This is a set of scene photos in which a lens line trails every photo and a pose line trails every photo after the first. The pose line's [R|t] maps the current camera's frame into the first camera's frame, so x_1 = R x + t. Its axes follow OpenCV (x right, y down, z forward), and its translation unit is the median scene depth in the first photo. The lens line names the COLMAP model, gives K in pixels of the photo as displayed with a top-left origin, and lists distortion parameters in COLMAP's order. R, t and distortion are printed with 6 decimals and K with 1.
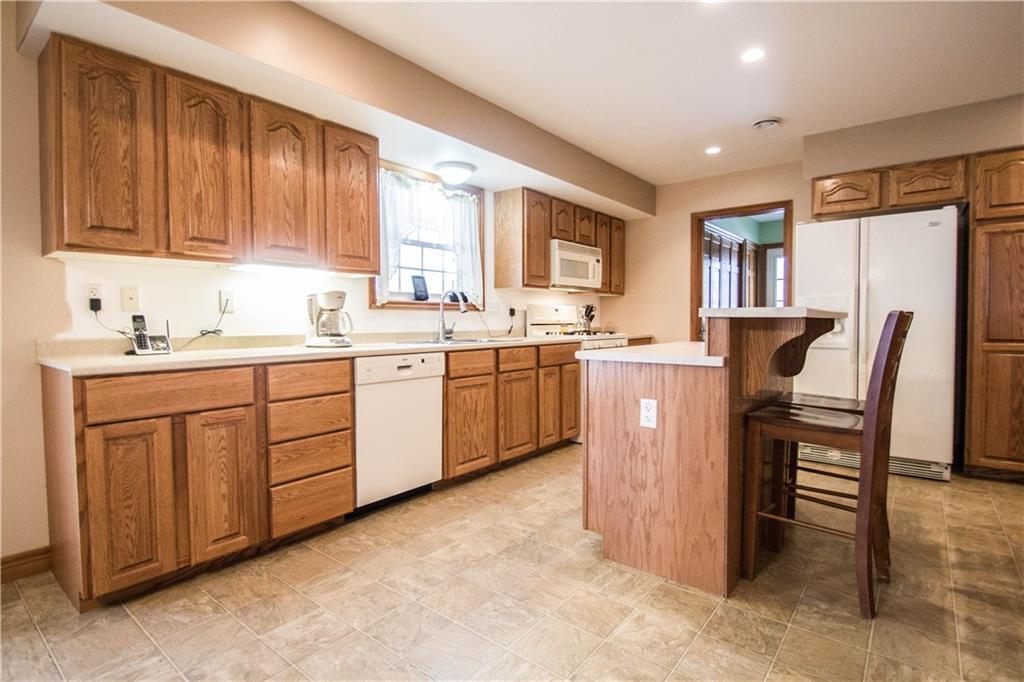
lens RADIAL K [[502.6, 0, 532.8], [0, 502.6, 336.1], [0, 0, 1]] dist [-0.002579, -0.001563]
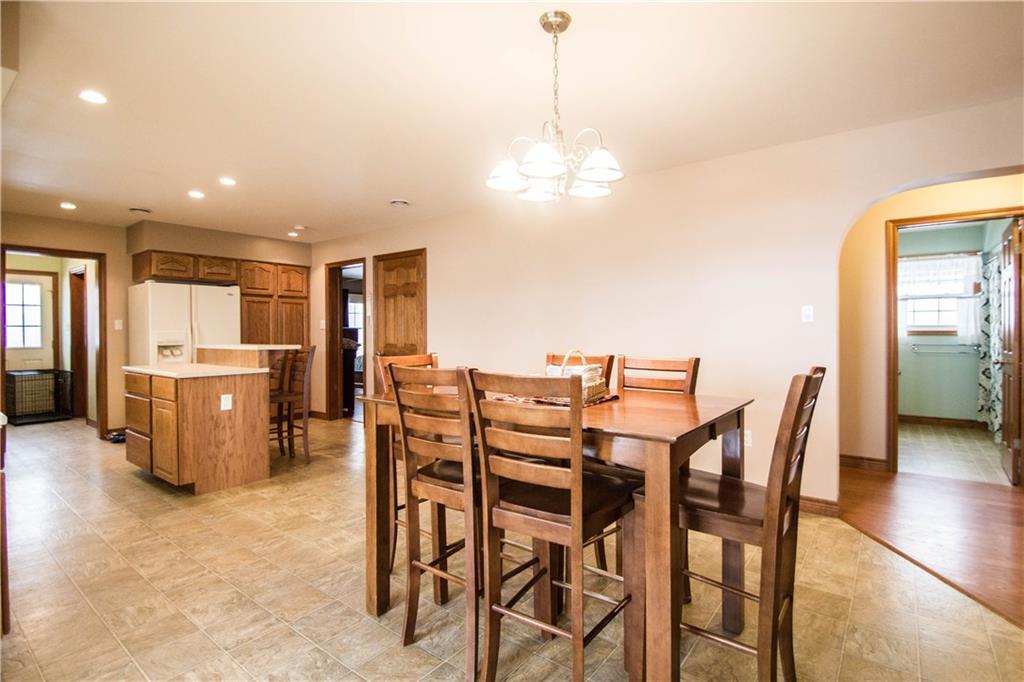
lens RADIAL K [[485.0, 0, 534.0], [0, 485.0, 337.7], [0, 0, 1]] dist [-0.001325, -0.000325]
pose [[-0.034360, -0.007829, 0.999379, -1.009280], [0.035061, 0.999344, 0.009034, -0.039464], [-0.998794, 0.035350, -0.034063, -0.056965]]
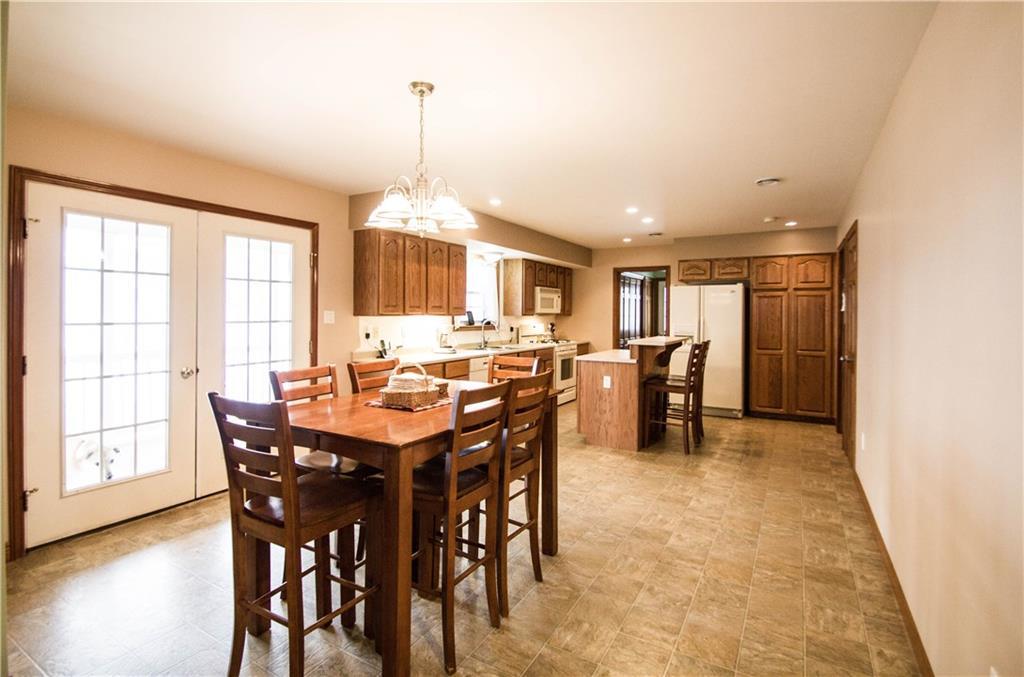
lens RADIAL K [[498.5, 0, 511.4], [0, 498.5, 311.8], [0, 0, 1]] dist [0.000159, -0.000039]
pose [[0.990574, 0.010539, 0.136575, -0.358843], [-0.006050, 0.999429, -0.033239, -0.066666], [-0.136847, 0.032099, 0.990072, -0.858898]]
